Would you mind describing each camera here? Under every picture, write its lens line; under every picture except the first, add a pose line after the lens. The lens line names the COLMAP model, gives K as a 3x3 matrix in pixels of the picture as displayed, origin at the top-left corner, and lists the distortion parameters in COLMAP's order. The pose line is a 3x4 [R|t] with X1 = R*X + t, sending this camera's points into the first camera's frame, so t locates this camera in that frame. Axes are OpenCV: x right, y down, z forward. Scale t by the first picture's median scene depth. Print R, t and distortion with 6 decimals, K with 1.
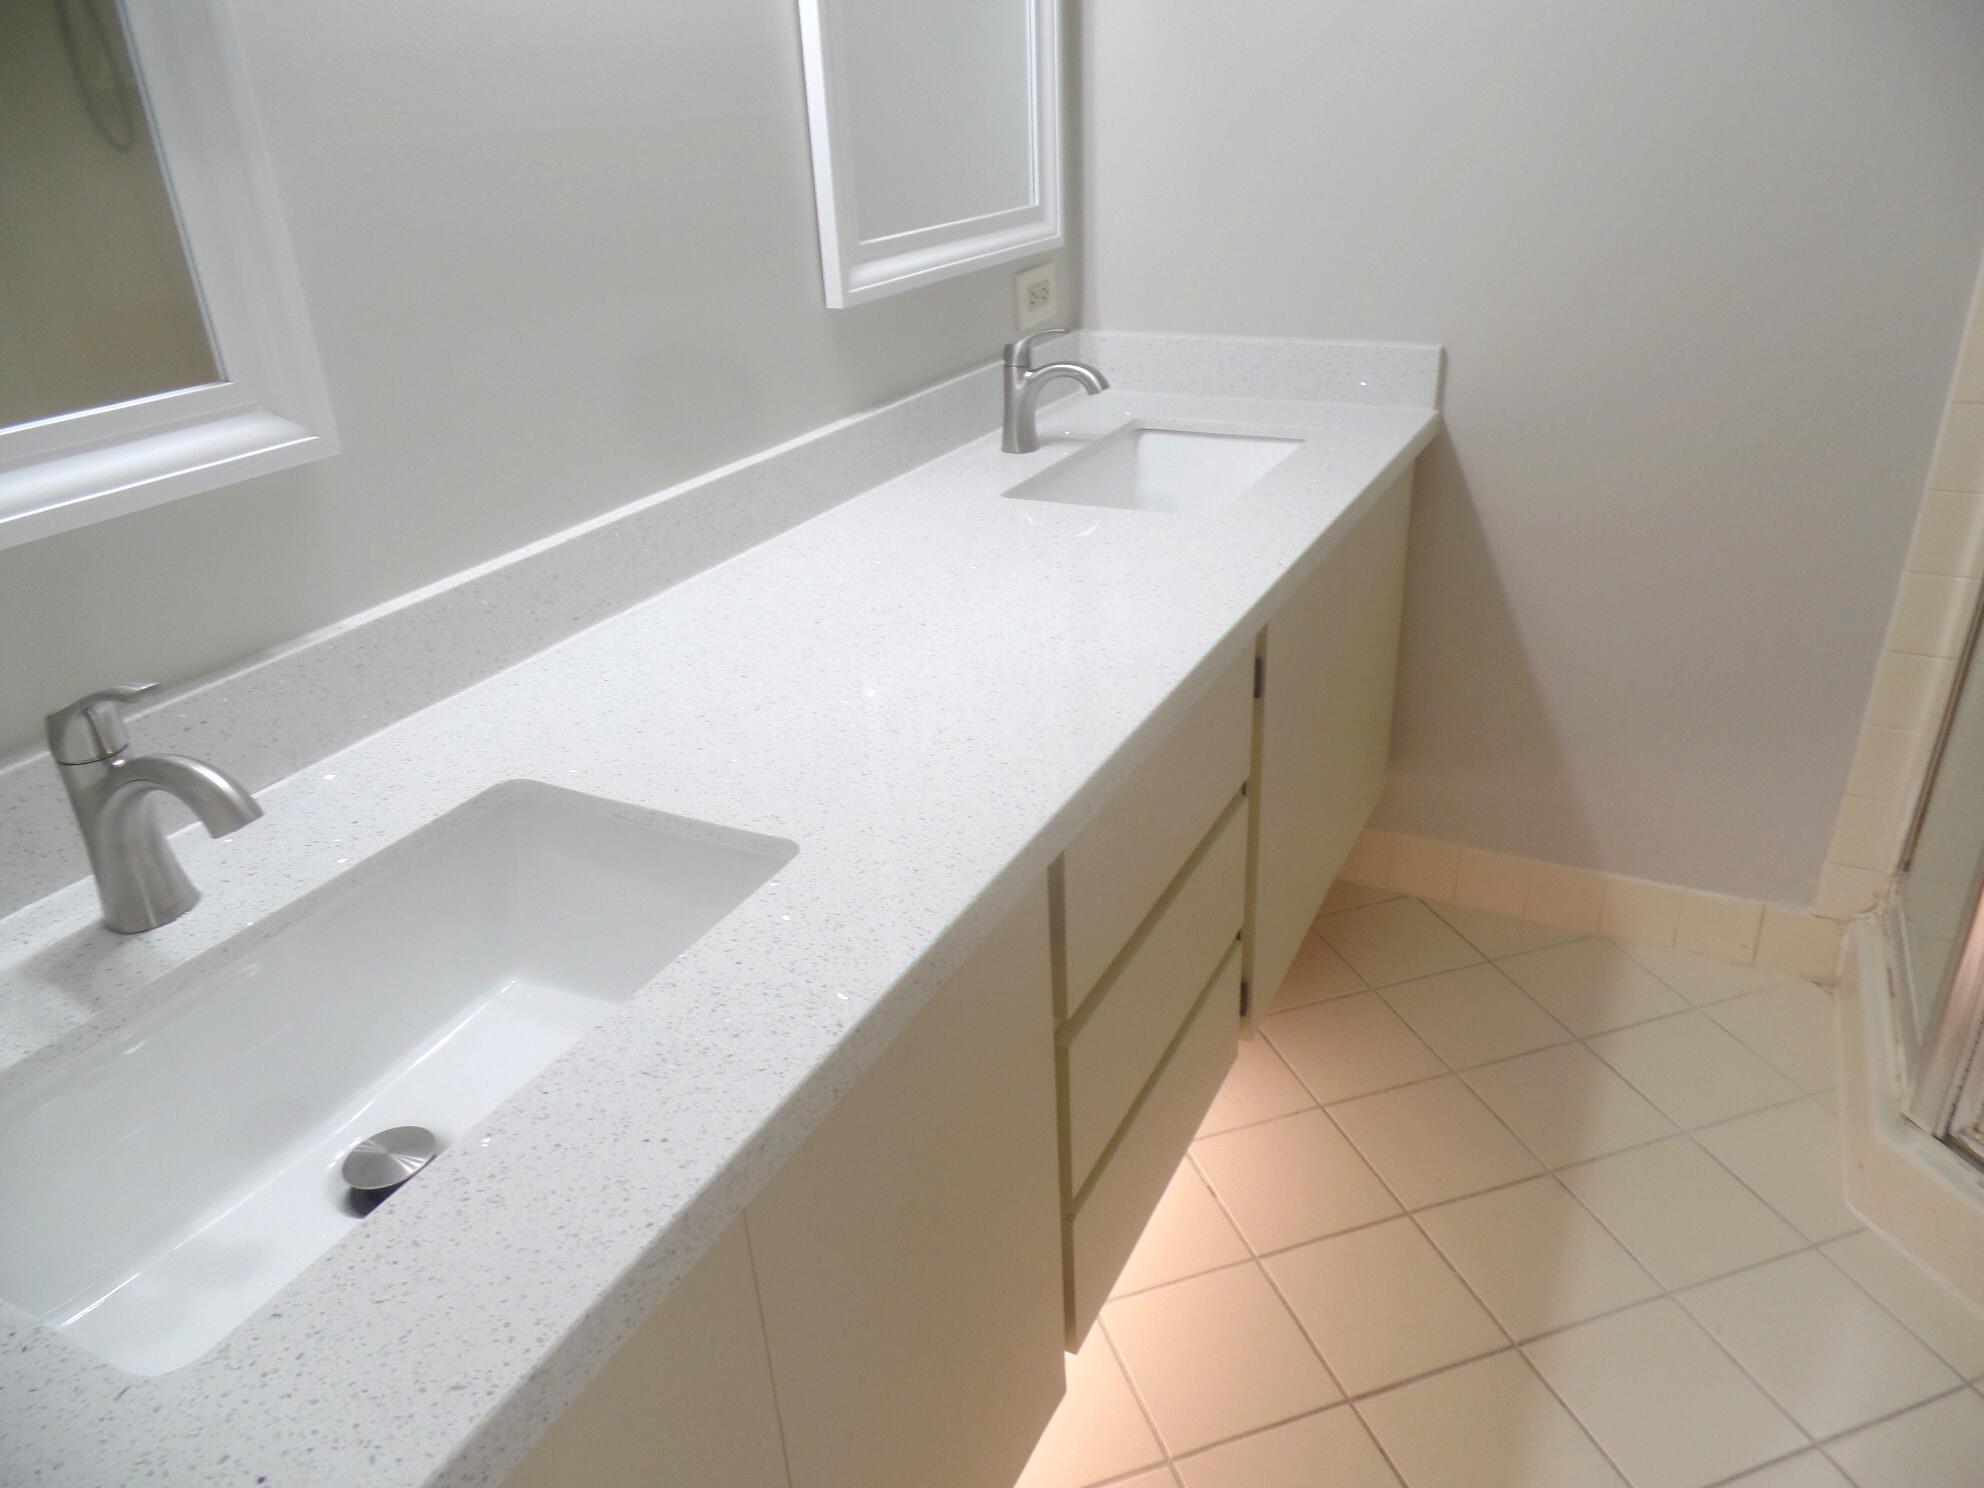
lens RADIAL K [[1378.9, 0, 1003.7], [0, 1378.9, 742.5], [0, 0, 1]] dist [-0.004401, -0.001301]
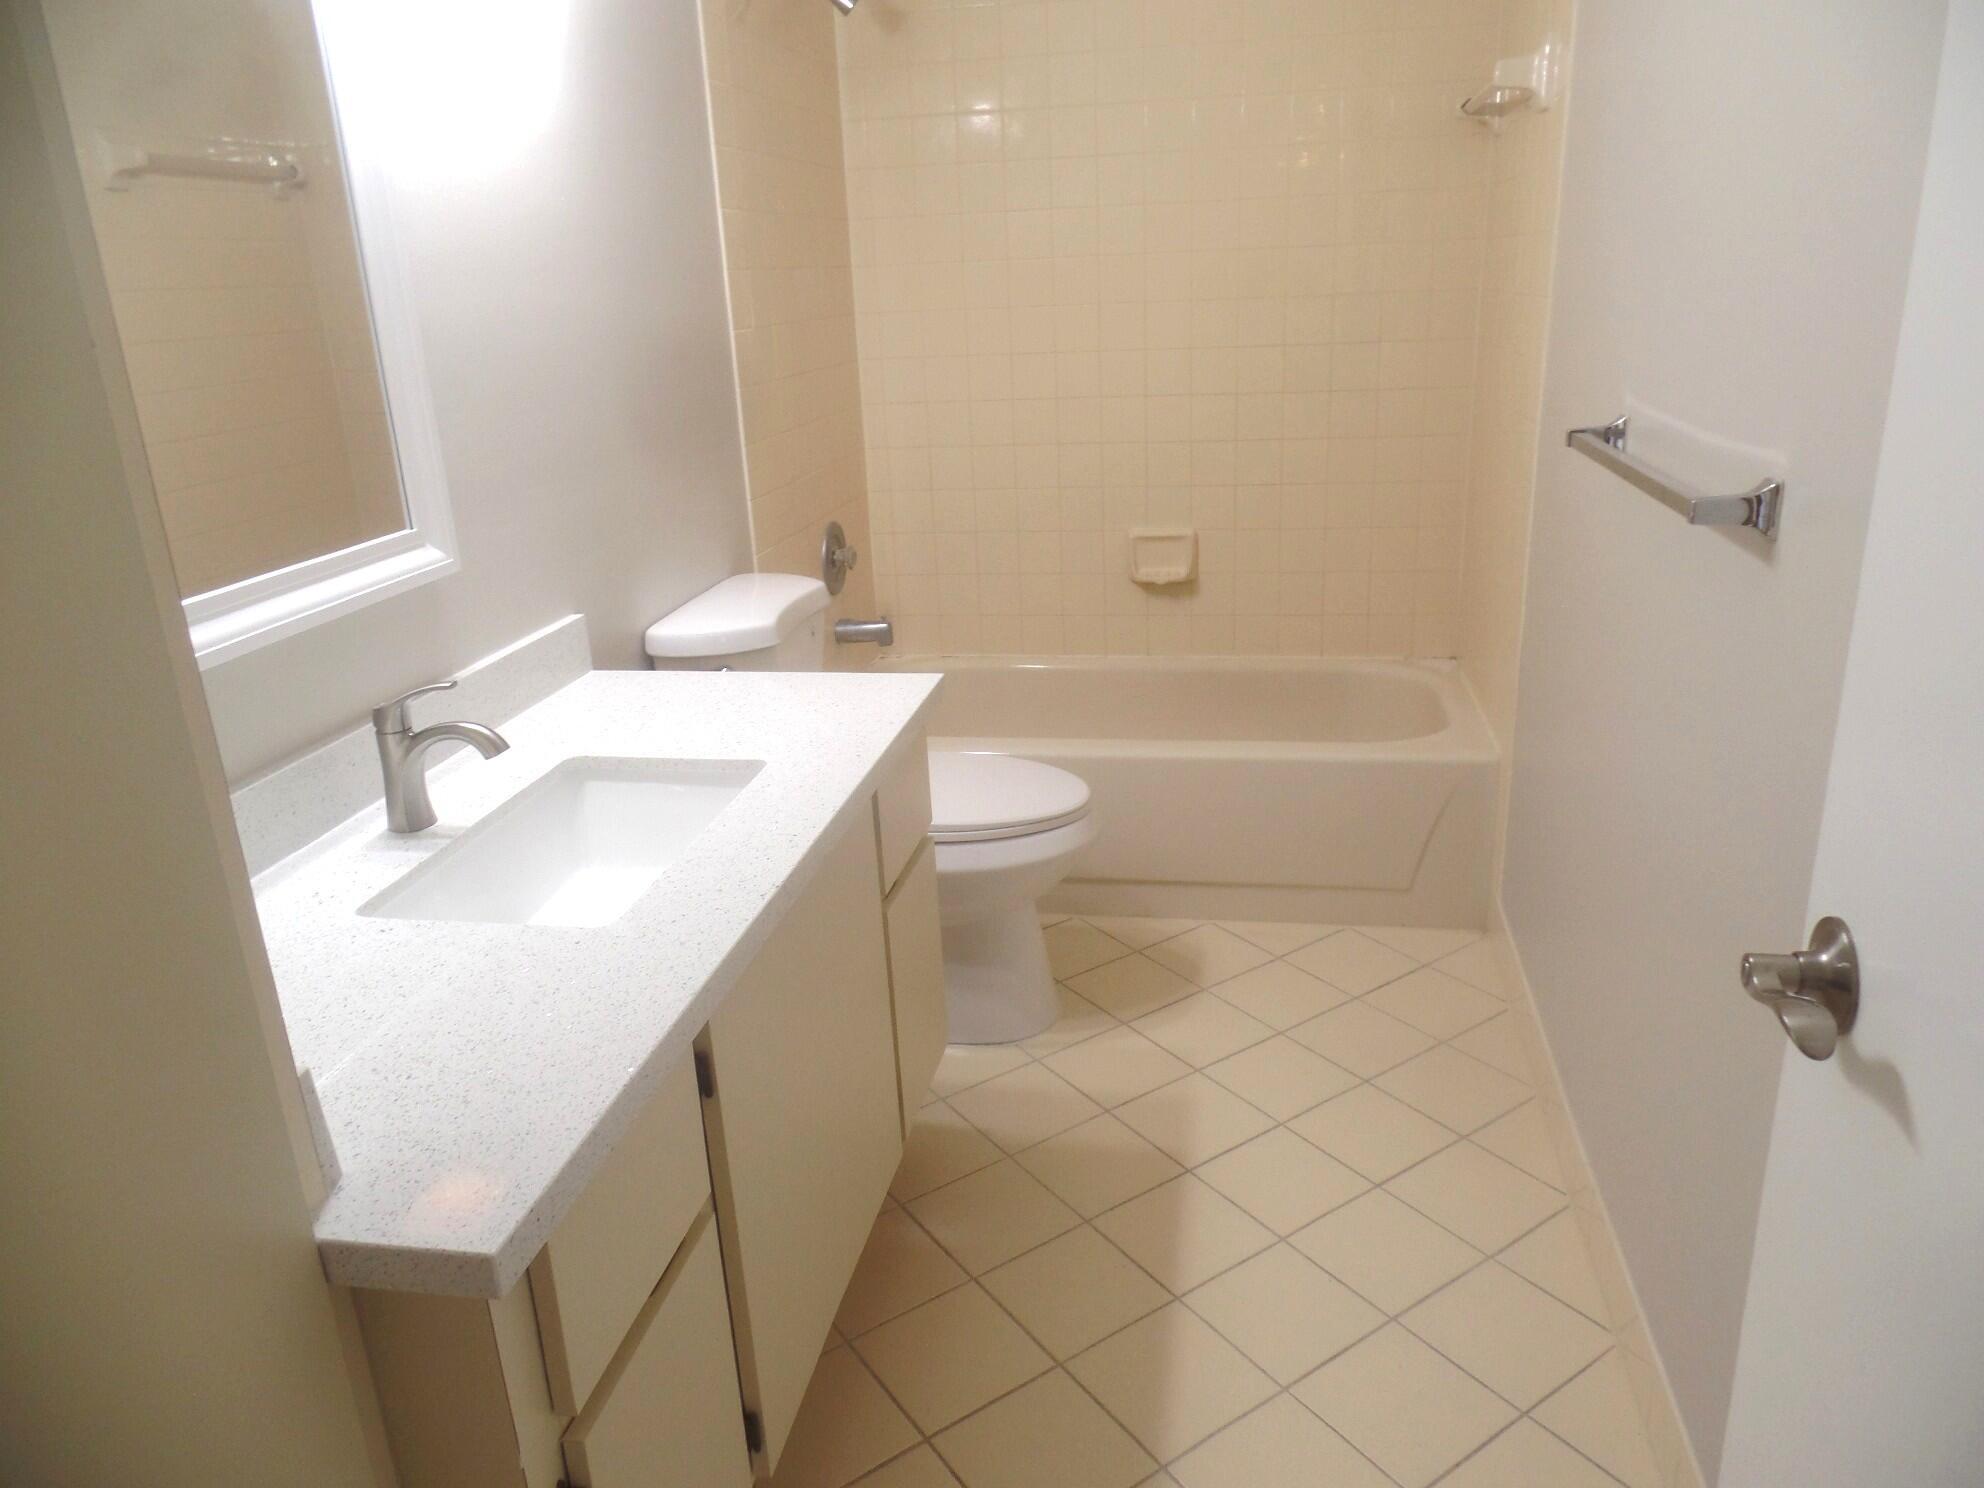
lens RADIAL K [[1378.9, 0, 1003.7], [0, 1378.9, 742.5], [0, 0, 1]] dist [-0.004401, -0.001301]
pose [[0.954790, -0.081626, 0.285854, -0.381411], [0.119514, 0.985833, -0.117687, 0.314938], [-0.272198, 0.146530, 0.951019, -0.907503]]
